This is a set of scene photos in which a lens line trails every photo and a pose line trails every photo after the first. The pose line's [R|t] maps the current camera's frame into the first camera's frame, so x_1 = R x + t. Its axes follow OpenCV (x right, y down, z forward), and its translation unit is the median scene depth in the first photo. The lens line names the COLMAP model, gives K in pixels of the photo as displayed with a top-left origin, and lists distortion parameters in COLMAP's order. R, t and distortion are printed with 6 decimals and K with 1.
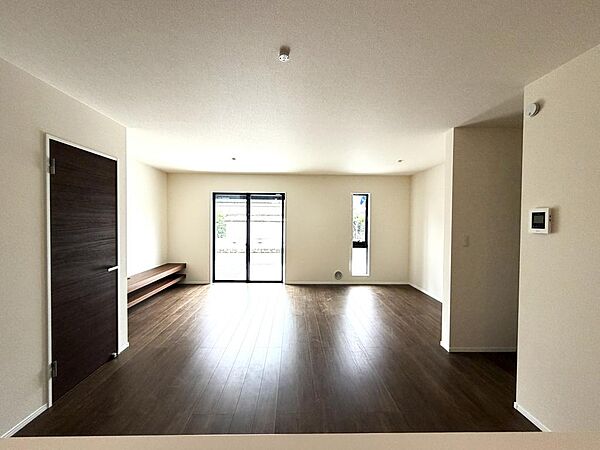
lens RADIAL K [[240.2, 0, 295.5], [0, 240.2, 224.0], [0, 0, 1]] dist [-0.000245, 0.000053]
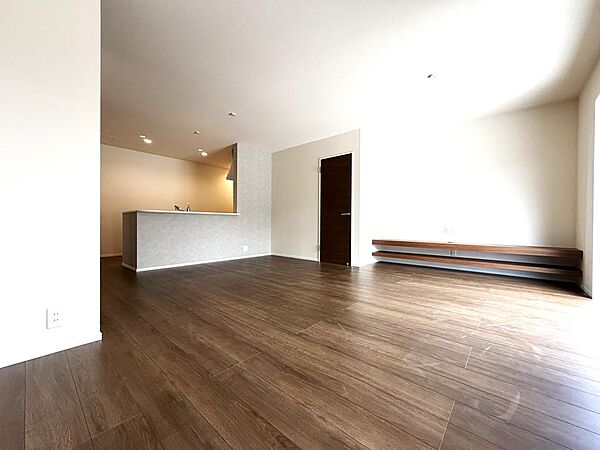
lens RADIAL K [[240.2, 0, 295.5], [0, 240.2, 224.0], [0, 0, 1]] dist [-0.000245, 0.000053]
pose [[-0.675446, -0.006968, -0.737377, 0.374575], [-0.023021, 0.999667, 0.011641, 0.112268], [0.737050, 0.024838, -0.675381, 0.886746]]
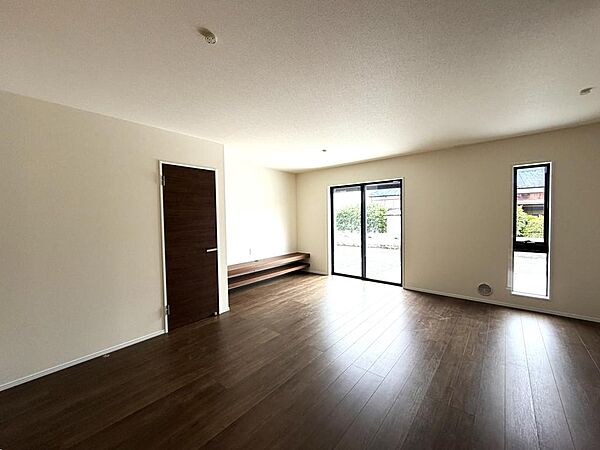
lens RADIAL K [[240.2, 0, 295.5], [0, 240.2, 224.0], [0, 0, 1]] dist [-0.000245, 0.000053]
pose [[0.749036, 0.001160, -0.662529, 0.230610], [0.012264, 0.999803, 0.015617, 0.009658], [0.662416, -0.019823, 0.748874, 0.134529]]
